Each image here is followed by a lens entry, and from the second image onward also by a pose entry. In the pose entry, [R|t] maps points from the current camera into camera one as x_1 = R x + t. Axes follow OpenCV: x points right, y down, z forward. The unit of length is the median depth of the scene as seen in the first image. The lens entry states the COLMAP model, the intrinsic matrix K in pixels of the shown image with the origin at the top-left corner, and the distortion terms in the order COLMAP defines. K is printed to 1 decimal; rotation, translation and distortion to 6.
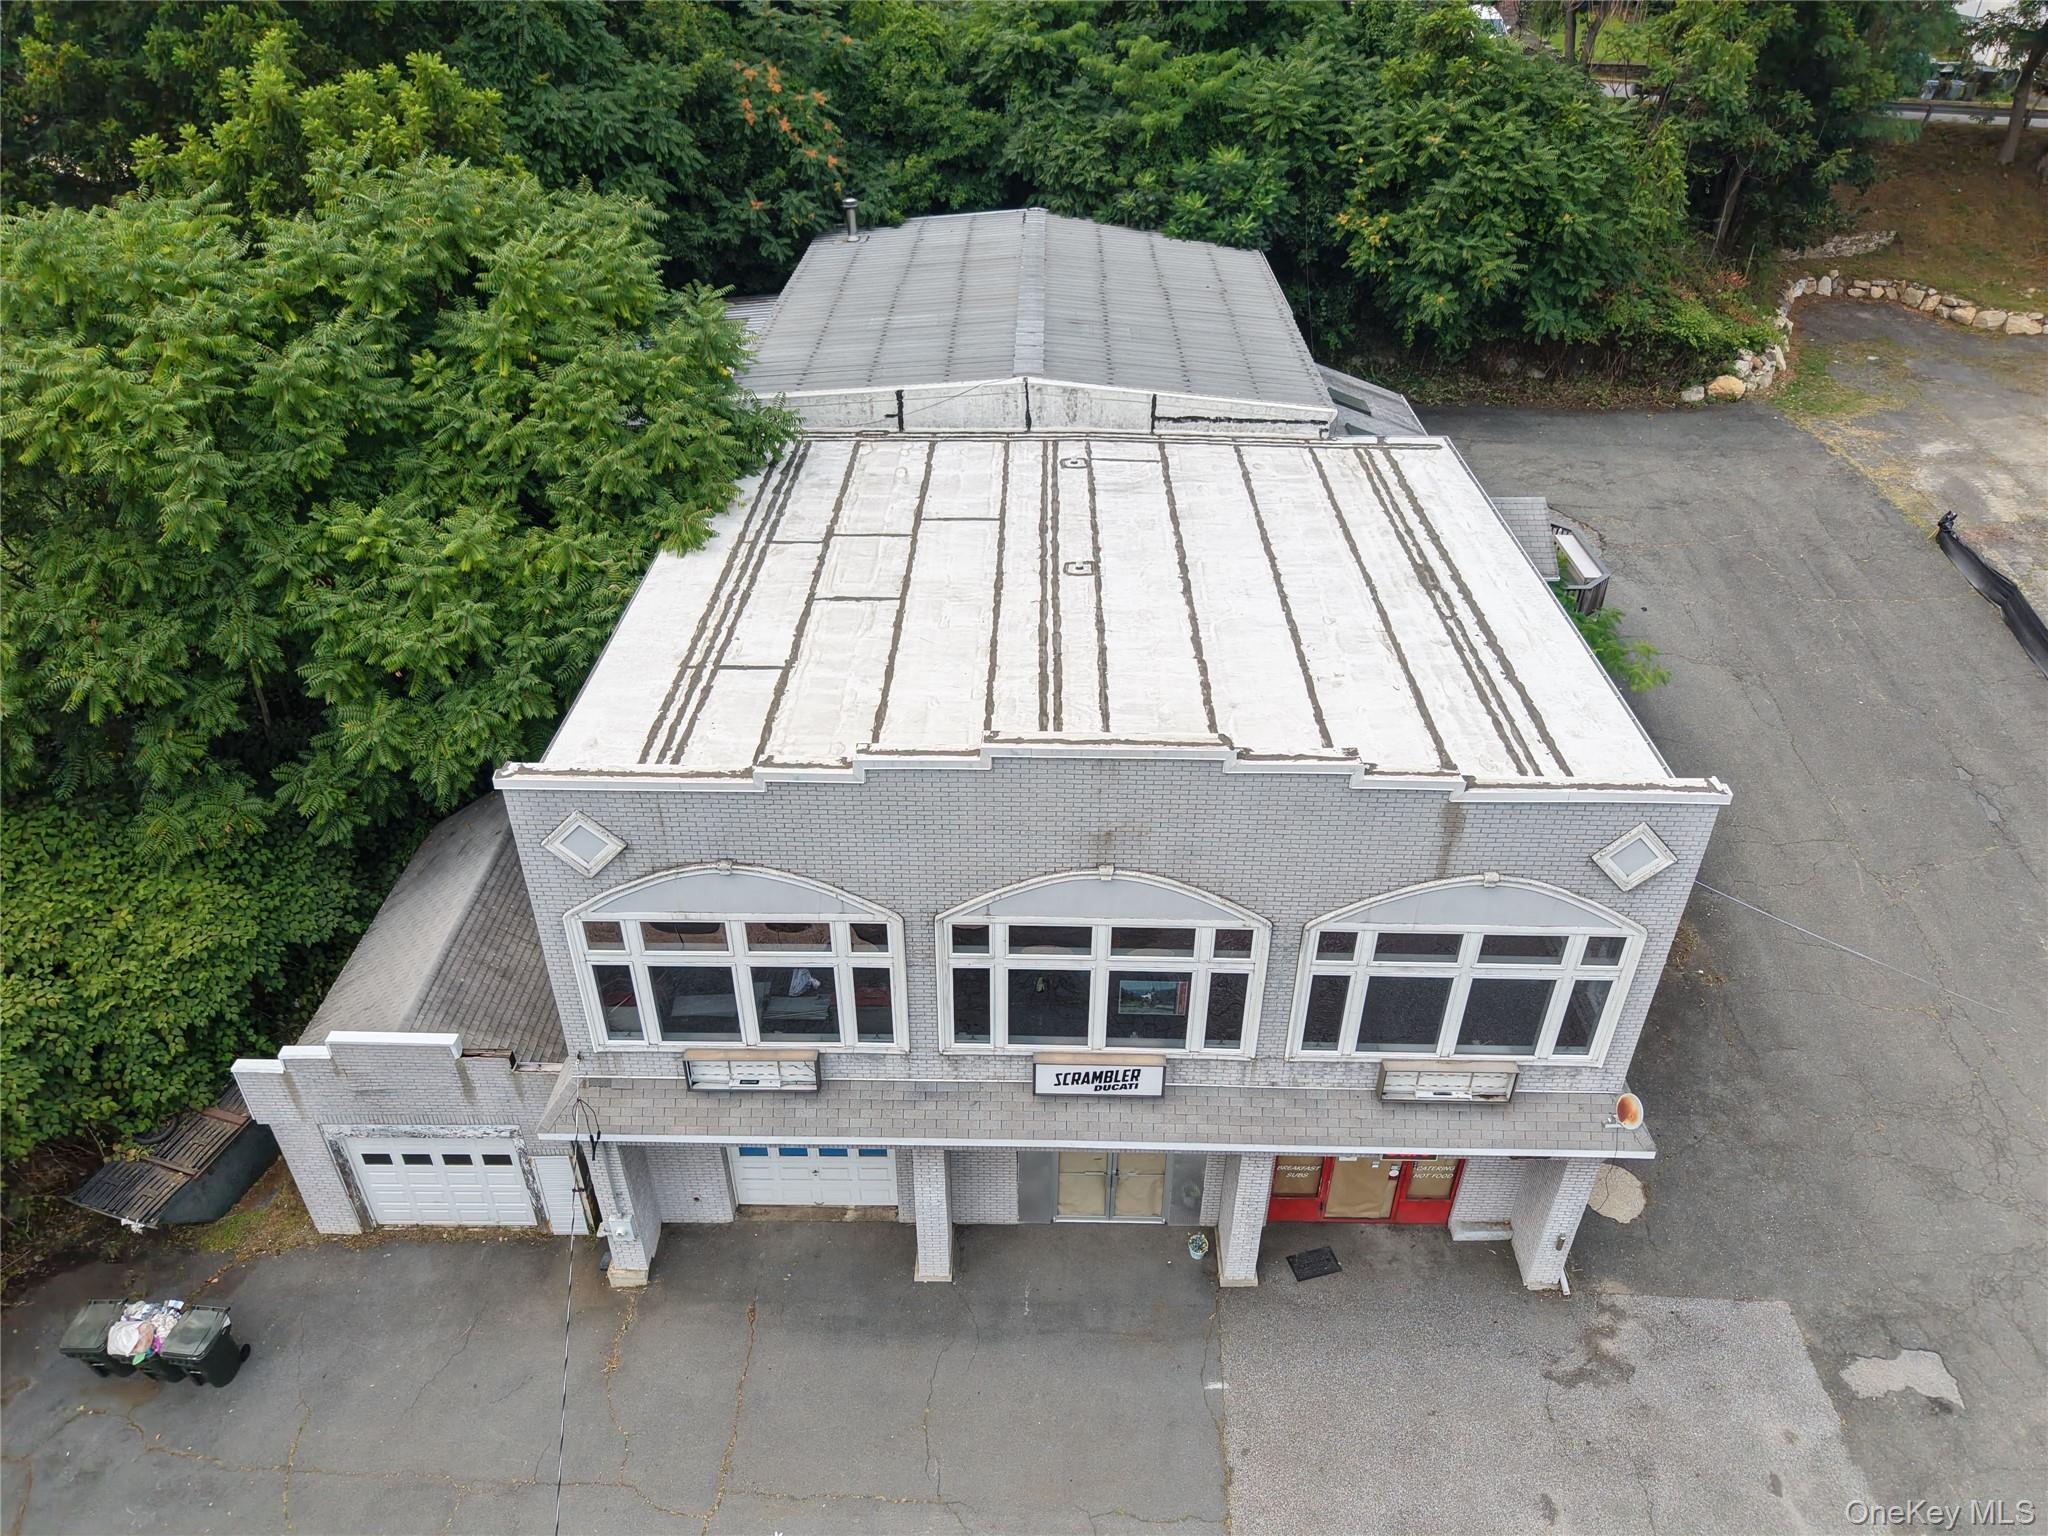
lens RADIAL K [[1385.8, 0, 1024.0], [0, 1385.8, 768.0], [0, 0, 1]] dist [0.007615, -0.006416]
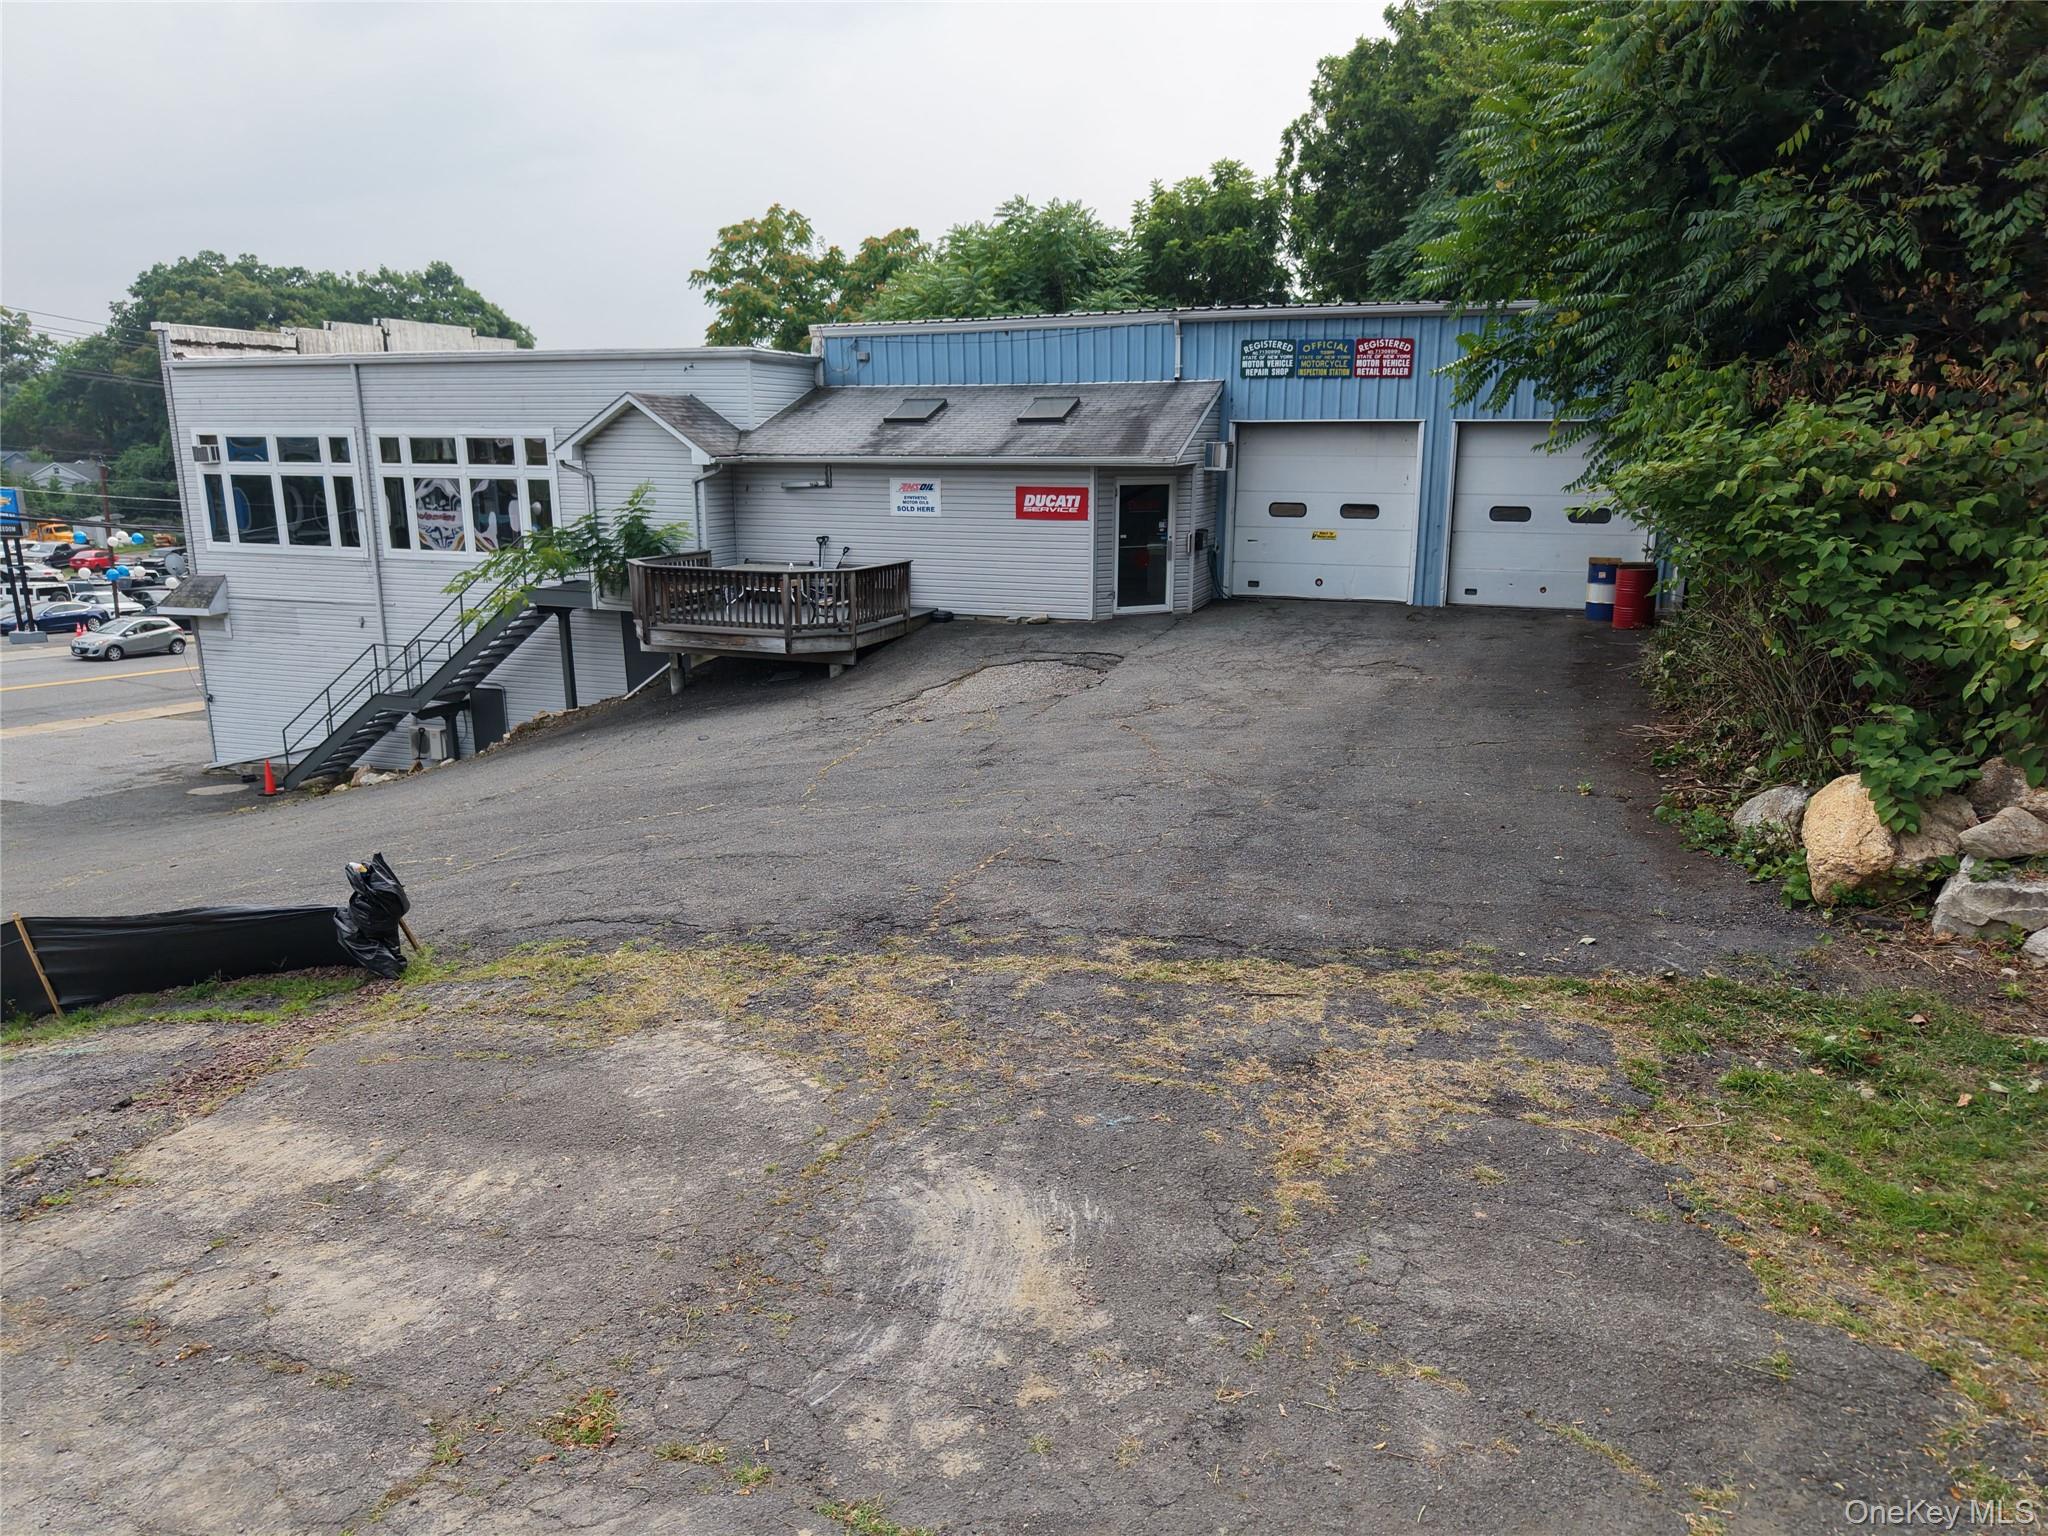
lens RADIAL K [[1384.6, 0, 1024.0], [0, 1384.6, 768.0], [0, 0, 1]] dist [-0.000799, -0.002971]
pose [[-0.329277, 0.206460, -0.921385, 1.313571], [-0.531010, 0.766387, 0.361497, -0.533285], [0.780772, 0.608297, -0.142721, 1.720218]]
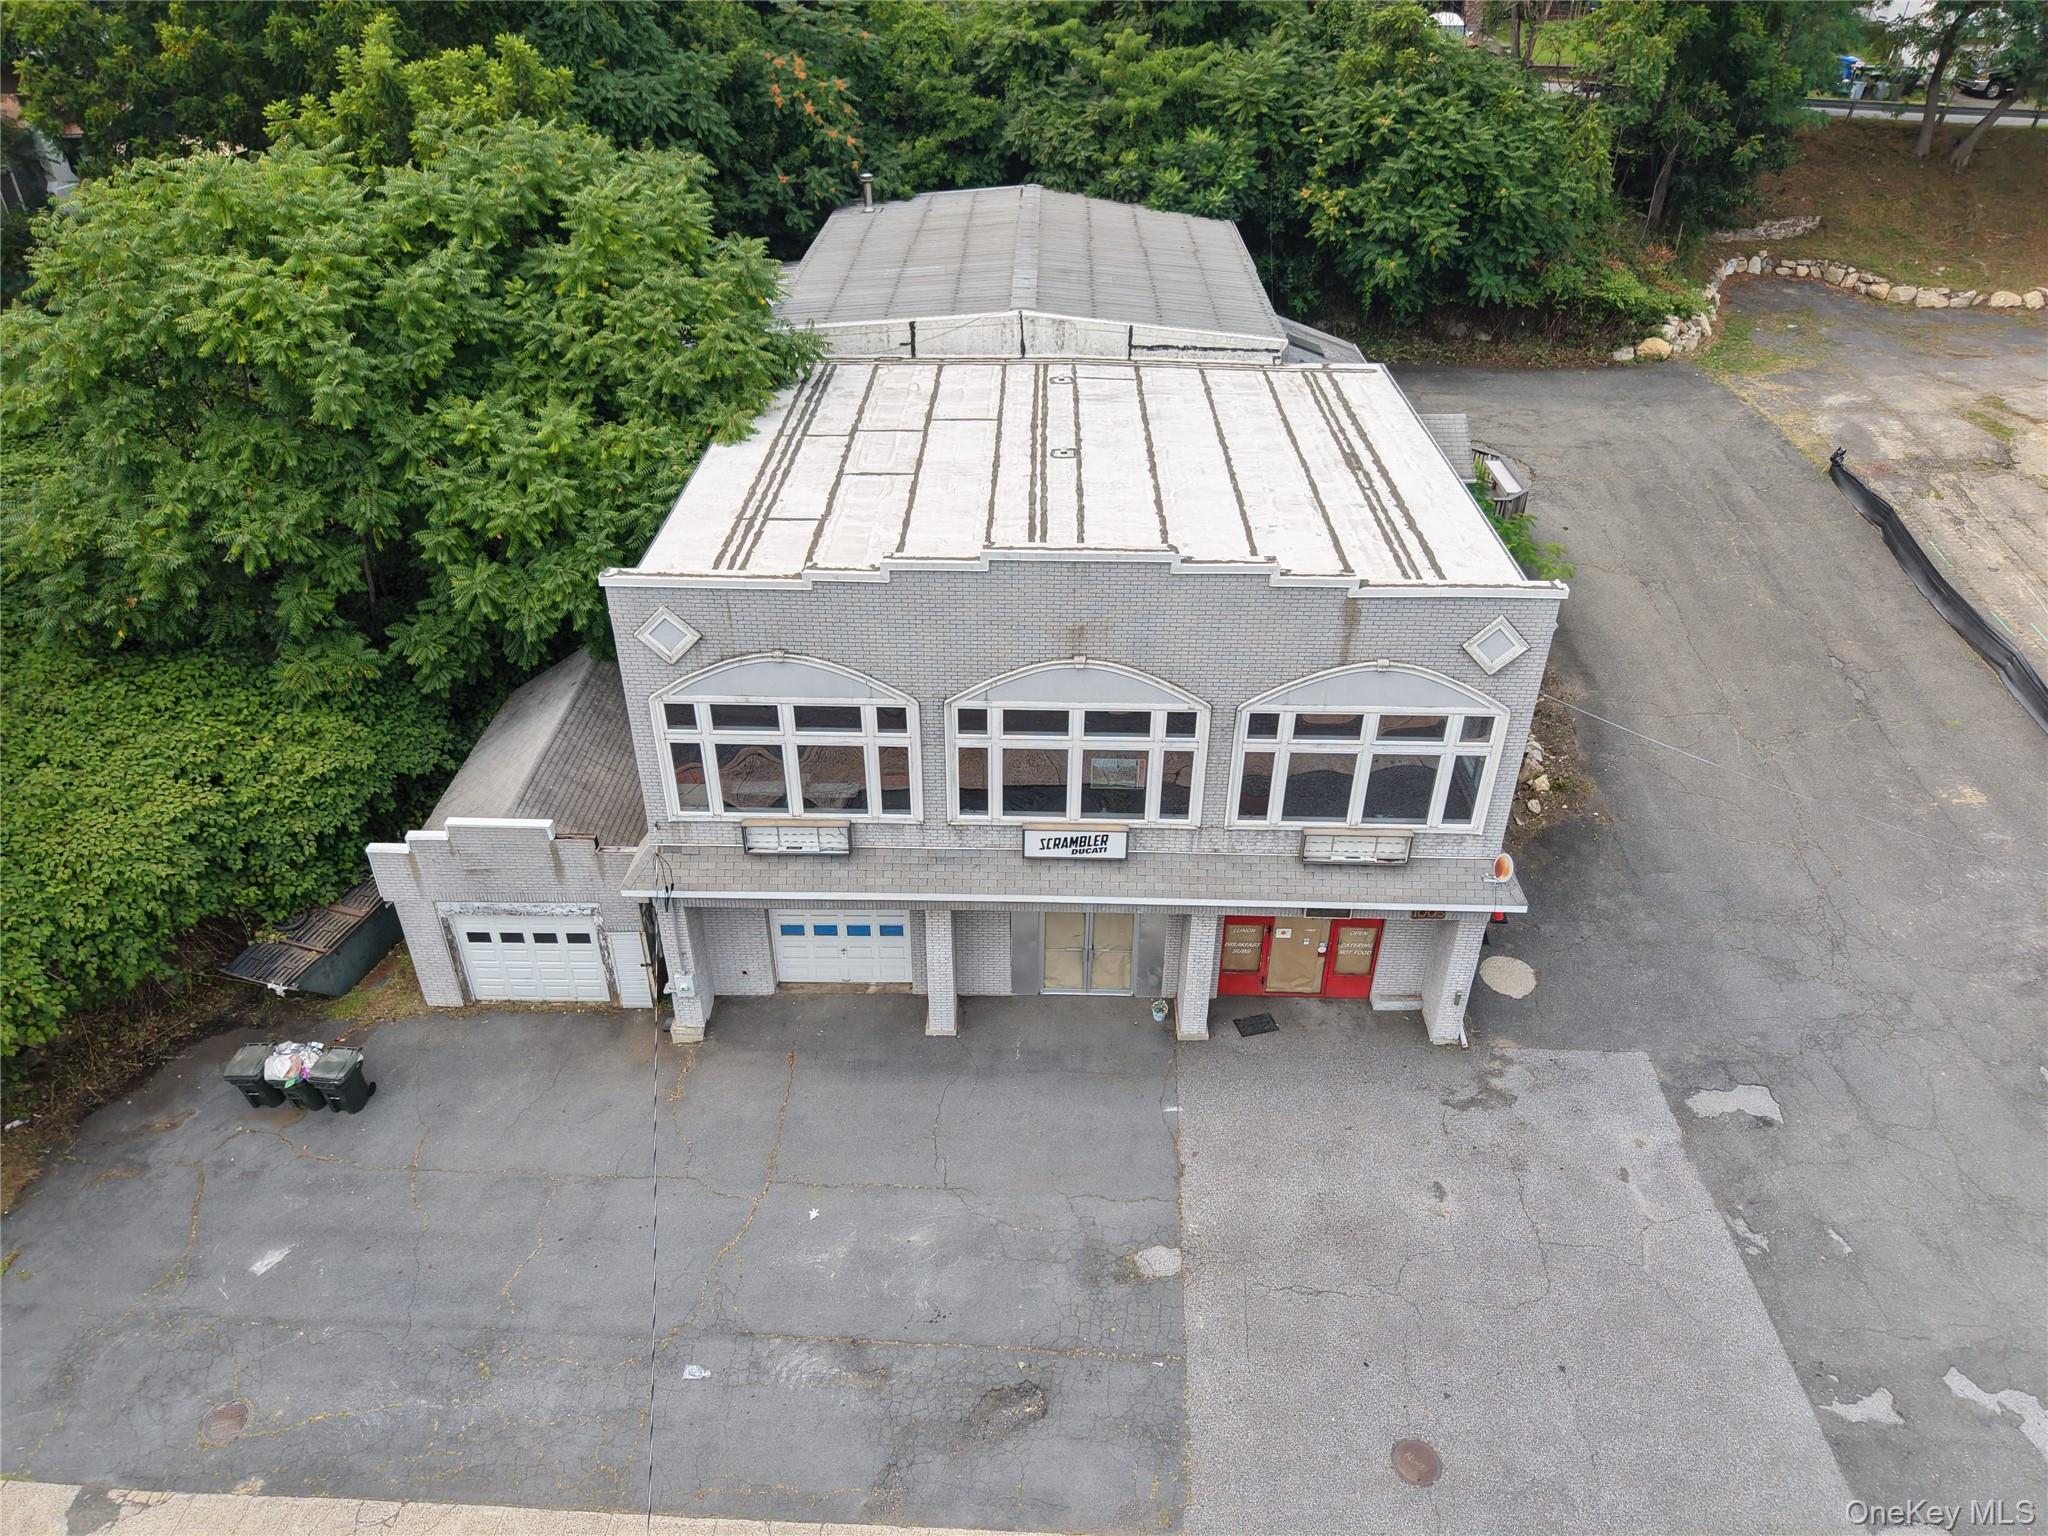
lens RADIAL K [[1385.8, 0, 1024.0], [0, 1385.8, 768.0], [0, 0, 1]] dist [0.007615, -0.006416]
pose [[0.999996, 0.002365, -0.001216, 0.007738], [-0.002382, 0.999904, -0.013621, 0.143645], [0.001183, 0.013624, 0.999906, -0.196329]]
